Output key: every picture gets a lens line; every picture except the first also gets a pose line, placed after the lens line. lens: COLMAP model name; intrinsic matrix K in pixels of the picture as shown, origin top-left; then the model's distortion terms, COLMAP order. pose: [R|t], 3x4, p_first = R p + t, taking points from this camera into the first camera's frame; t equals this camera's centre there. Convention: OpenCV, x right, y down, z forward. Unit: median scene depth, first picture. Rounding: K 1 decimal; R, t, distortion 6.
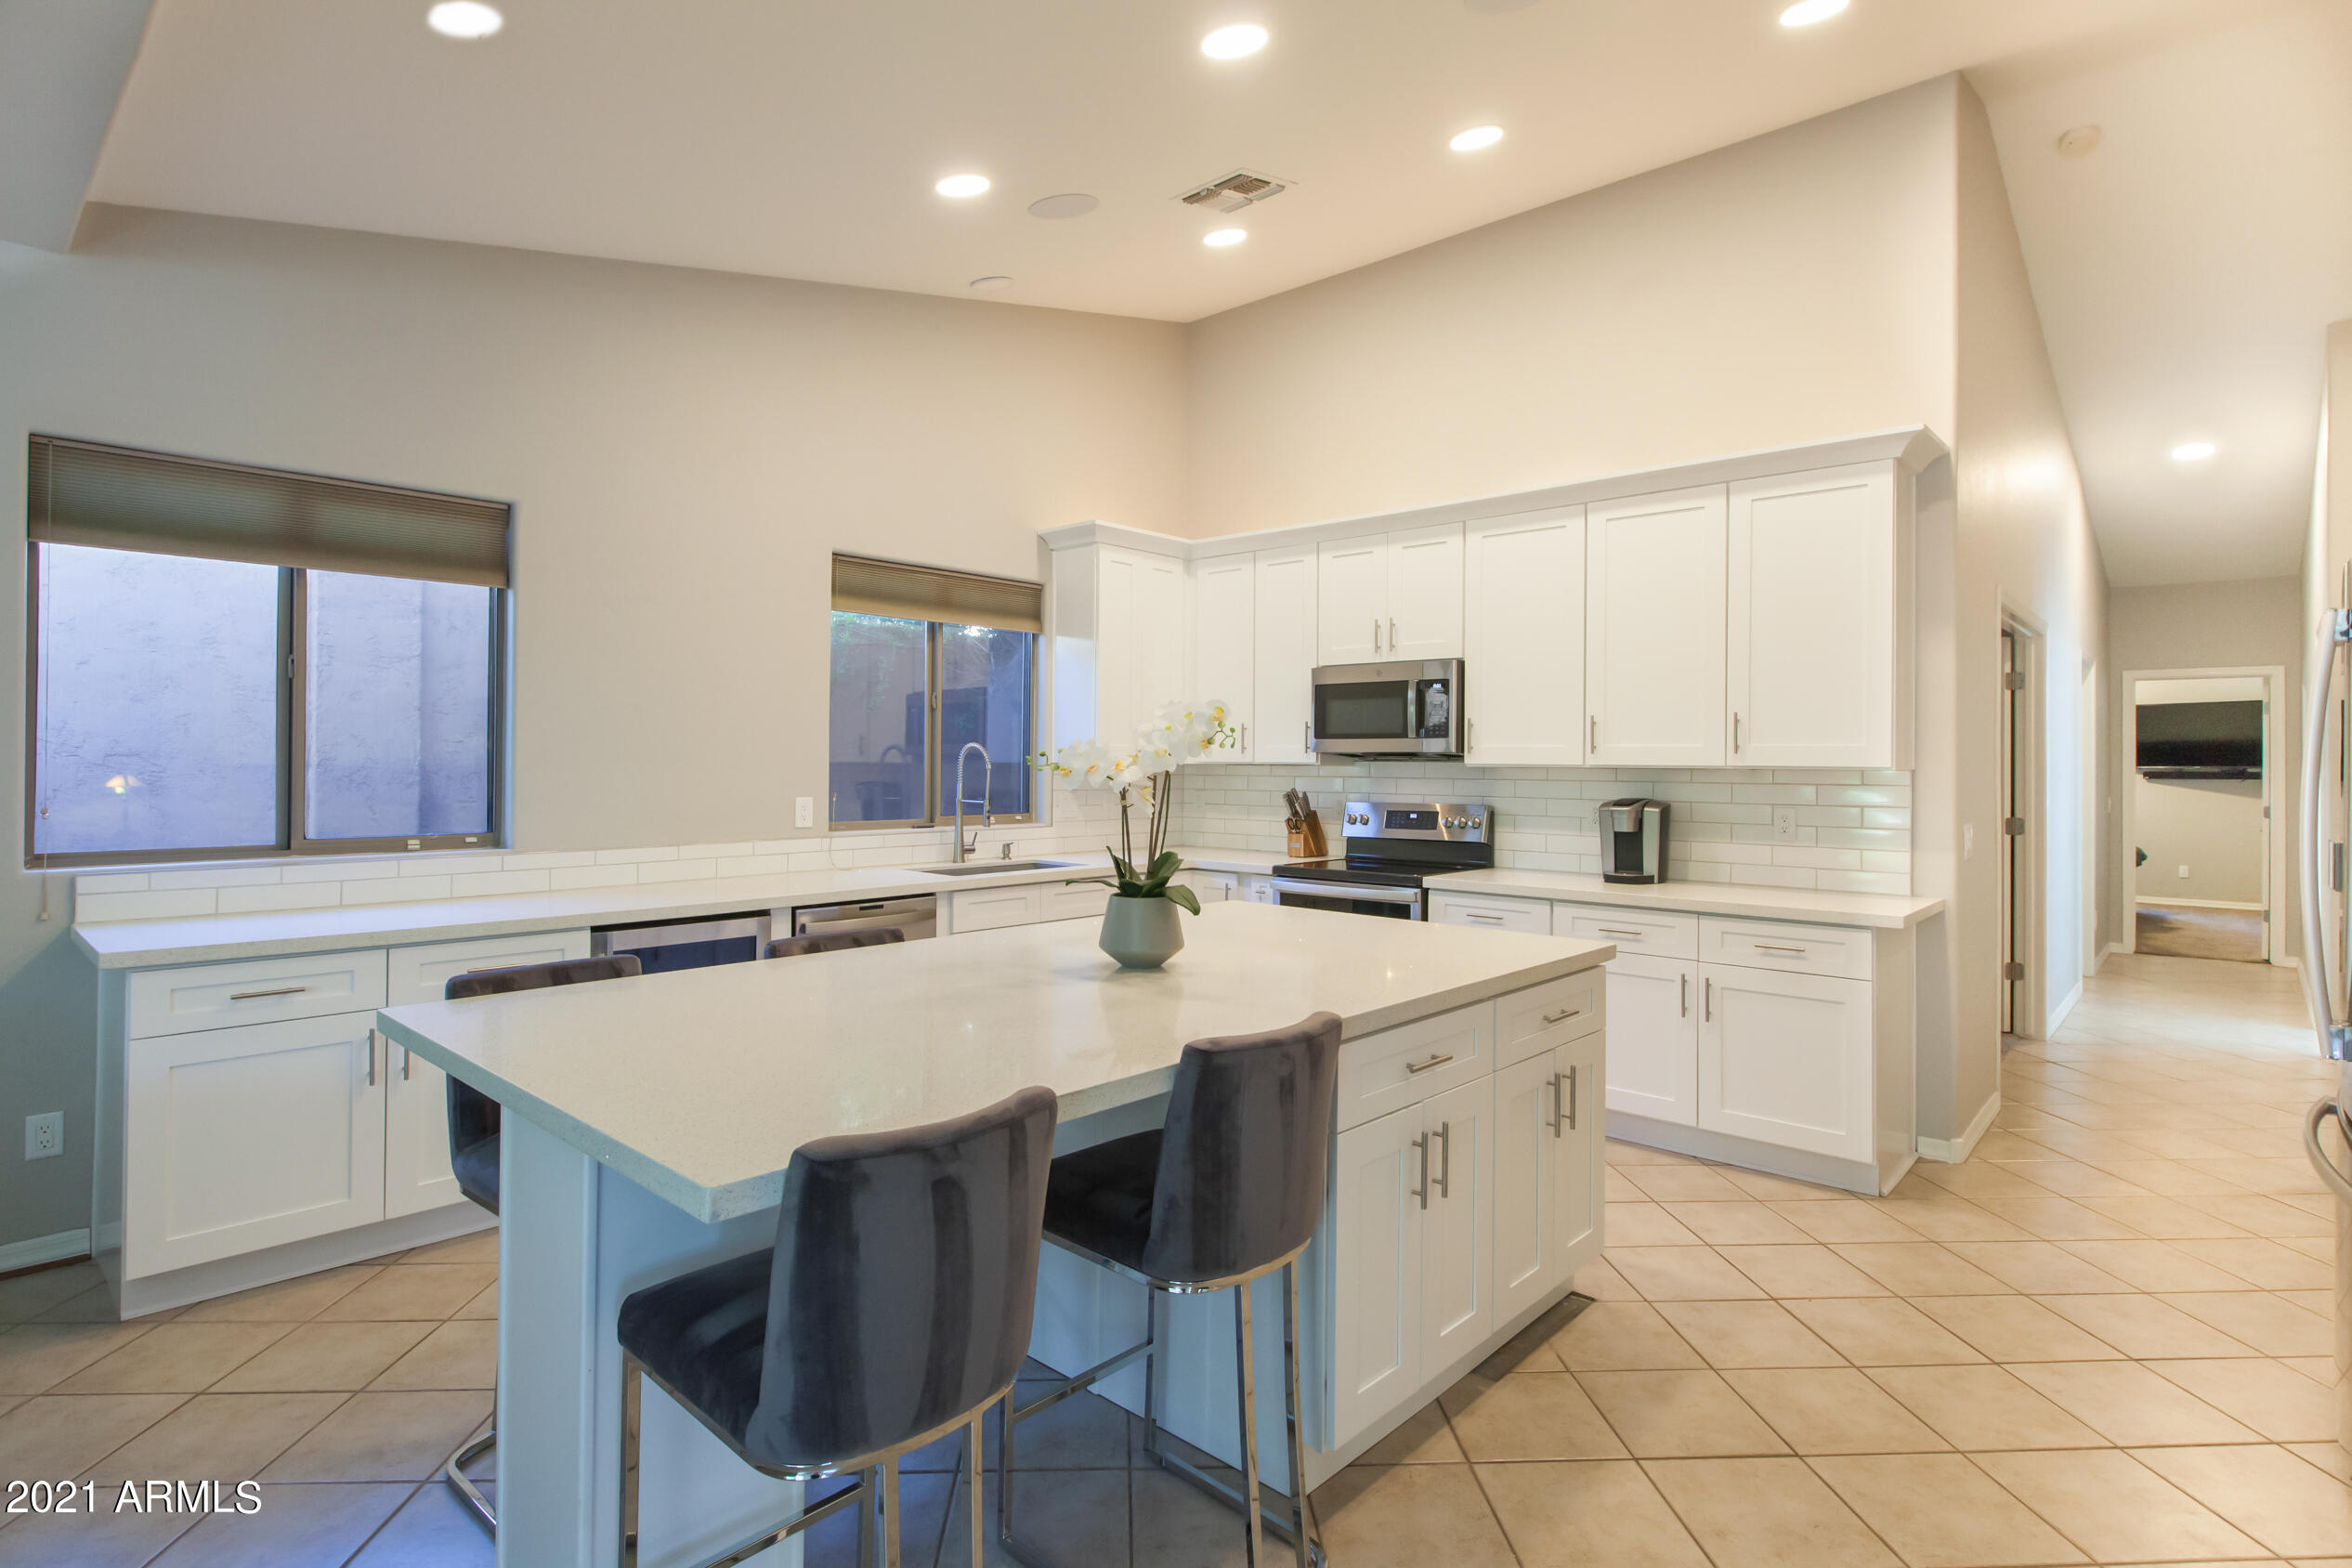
lens RADIAL K [[1165.9, 0, 1156.2], [0, 1165.9, 754.8], [0, 0, 1]] dist [-0.010963, -0.000052]
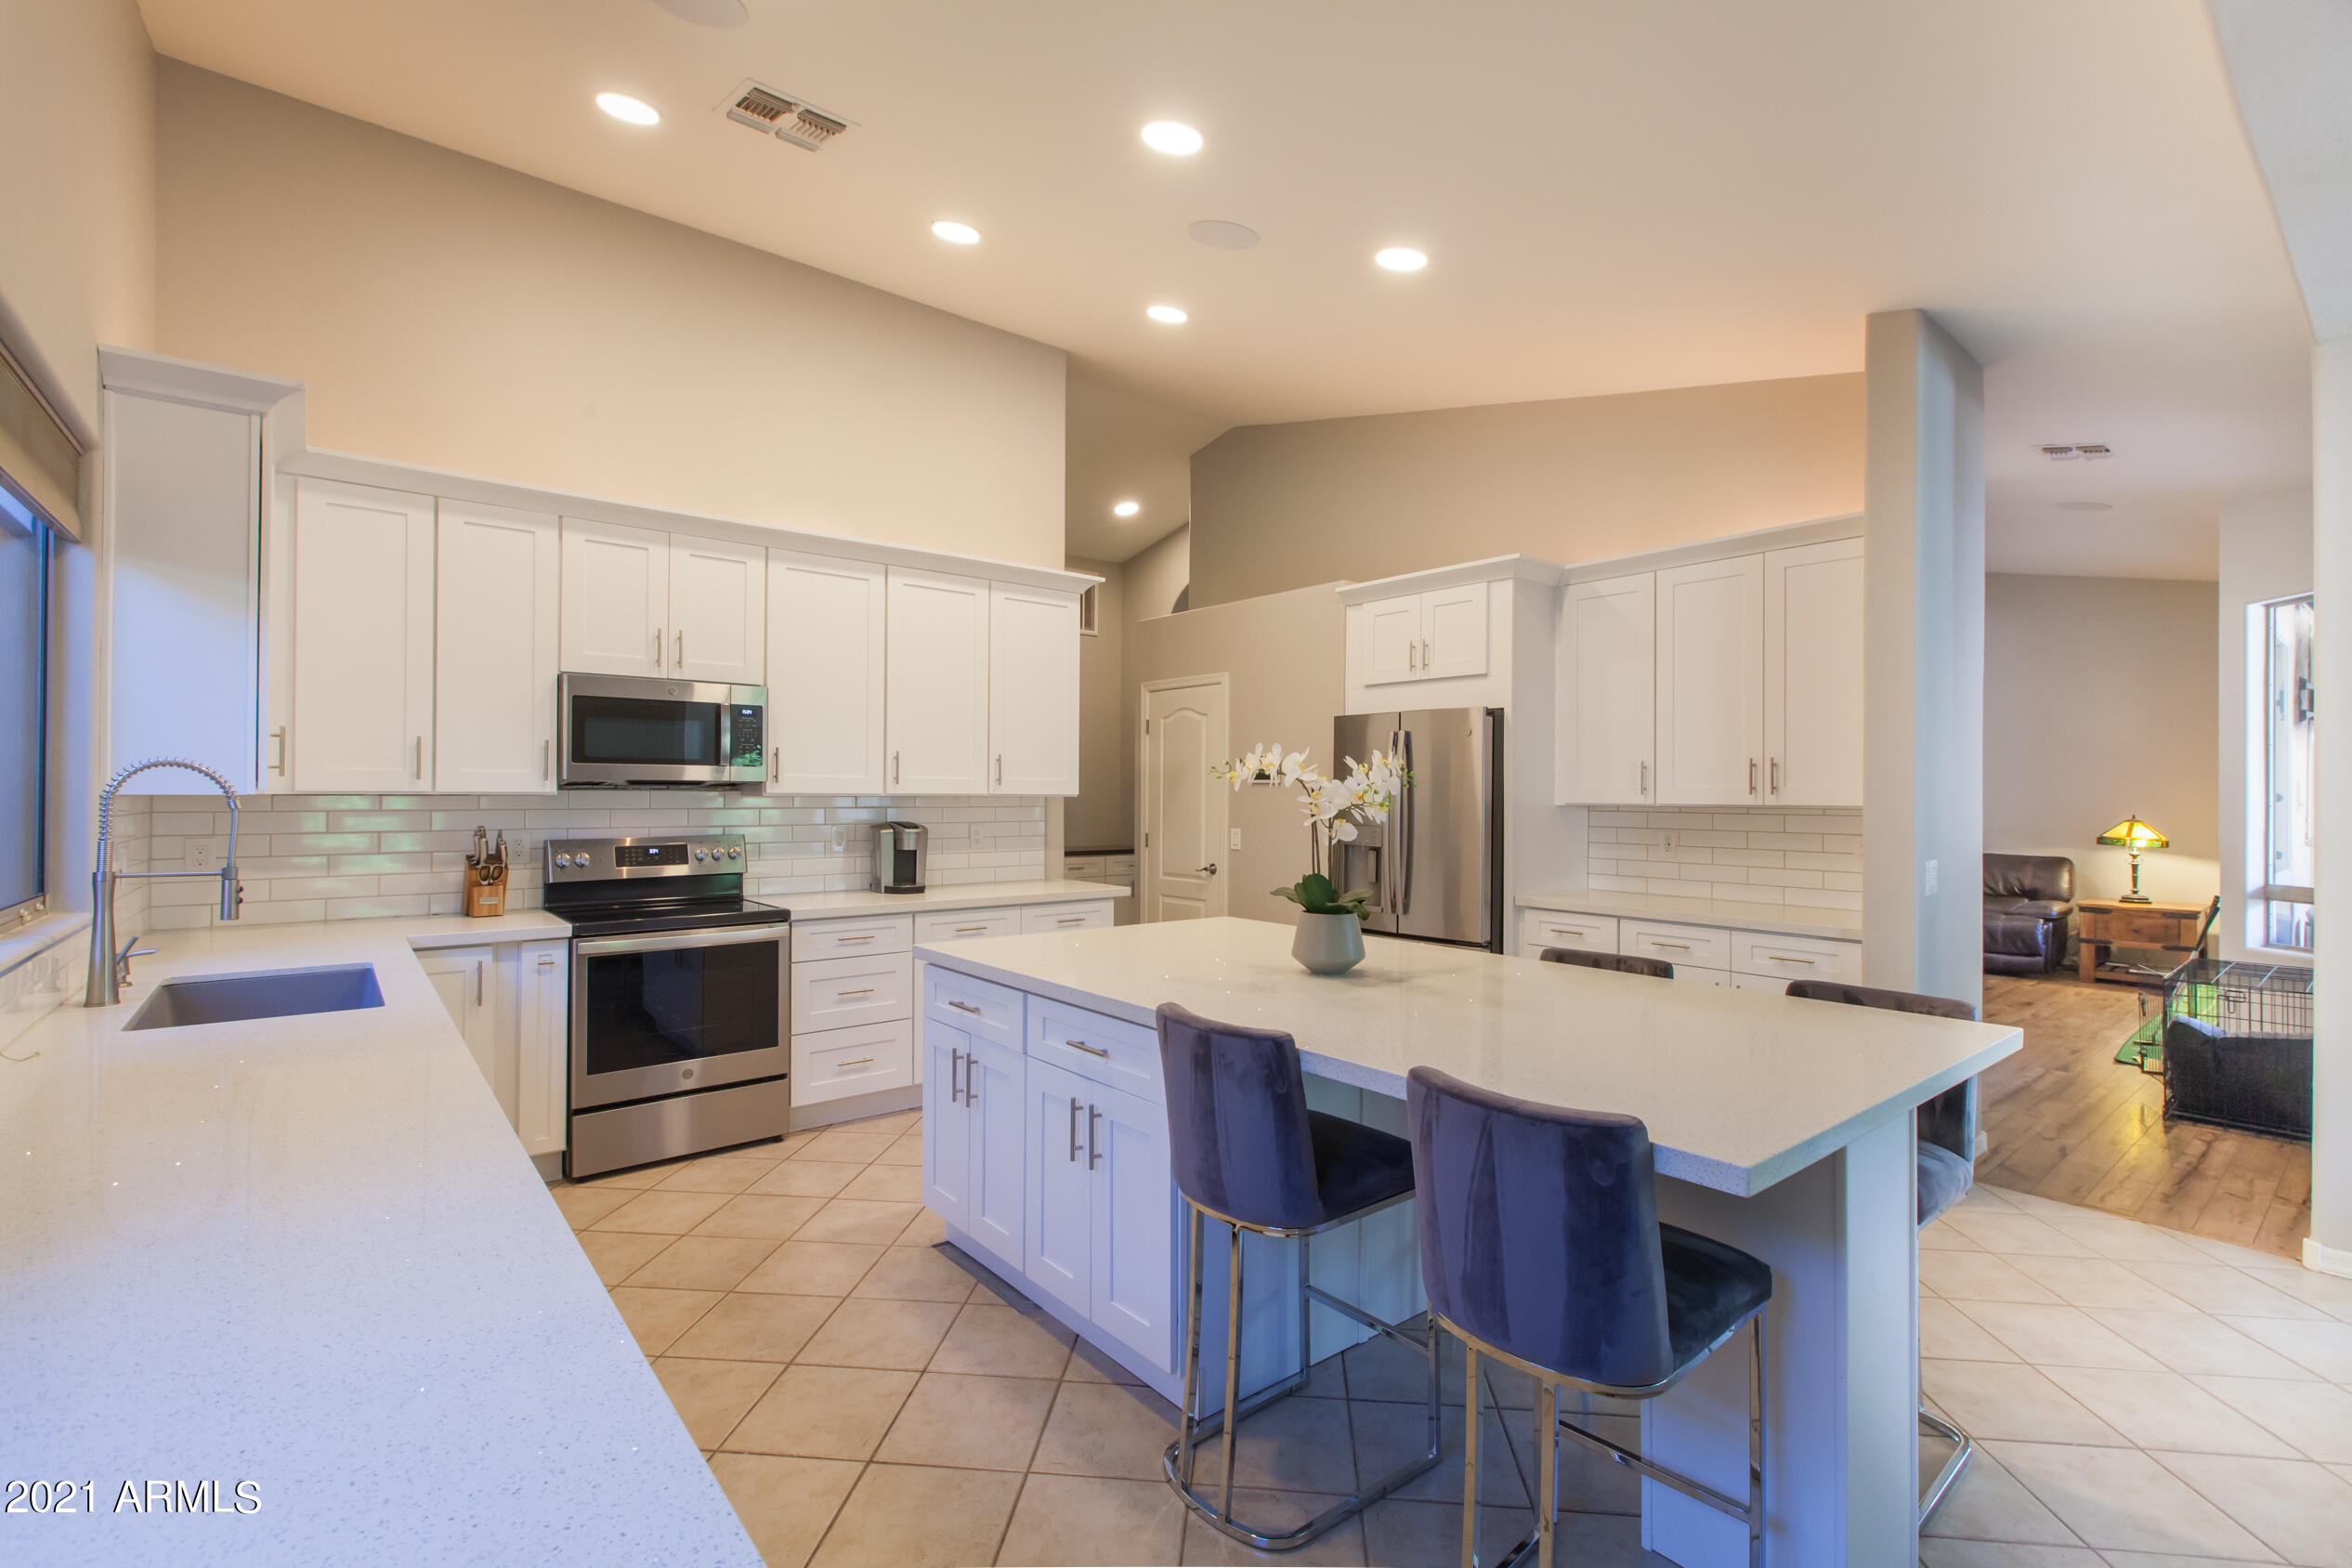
lens RADIAL K [[1057.4, 0, 1167.8], [0, 1057.4, 777.5], [0, 0, 1]] dist [0.000449, 0.000297]
pose [[0.141356, 0.007856, 0.989928, -0.575340], [-0.009715, 0.999931, -0.006548, -0.002830], [-0.989911, -0.008691, 0.141422, 0.536727]]
